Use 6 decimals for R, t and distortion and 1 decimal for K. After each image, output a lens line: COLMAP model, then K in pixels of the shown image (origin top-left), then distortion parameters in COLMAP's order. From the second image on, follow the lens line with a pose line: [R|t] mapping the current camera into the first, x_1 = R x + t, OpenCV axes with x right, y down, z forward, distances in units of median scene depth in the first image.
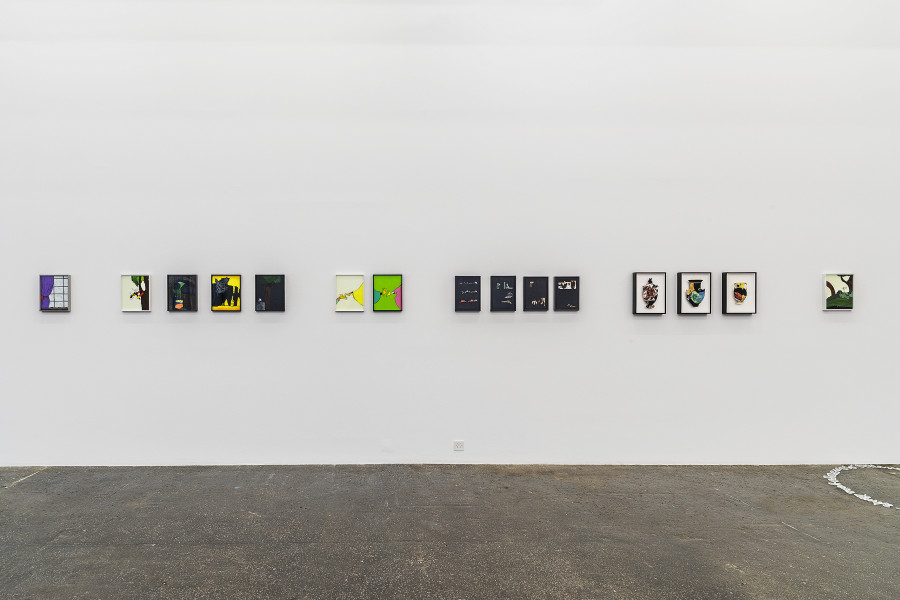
lens RADIAL K [[540.0, 0, 450.0], [0, 540.0, 300.0], [0, 0, 1]] dist [-0.000283, -0.000171]
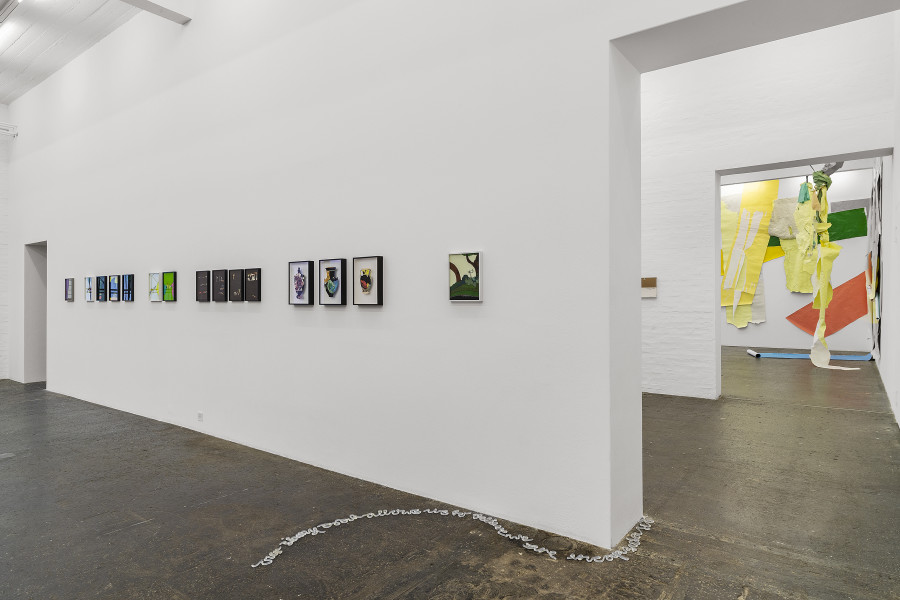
lens RADIAL K [[540.0, 0, 450.0], [0, 540.0, 300.0], [0, 0, 1]] dist [-0.000283, -0.000171]
pose [[0.795241, 0.001472, -0.606292, 1.157617], [0.009981, 0.999830, 0.015518, 0.005008], [0.606211, -0.018392, 0.795091, 0.400867]]
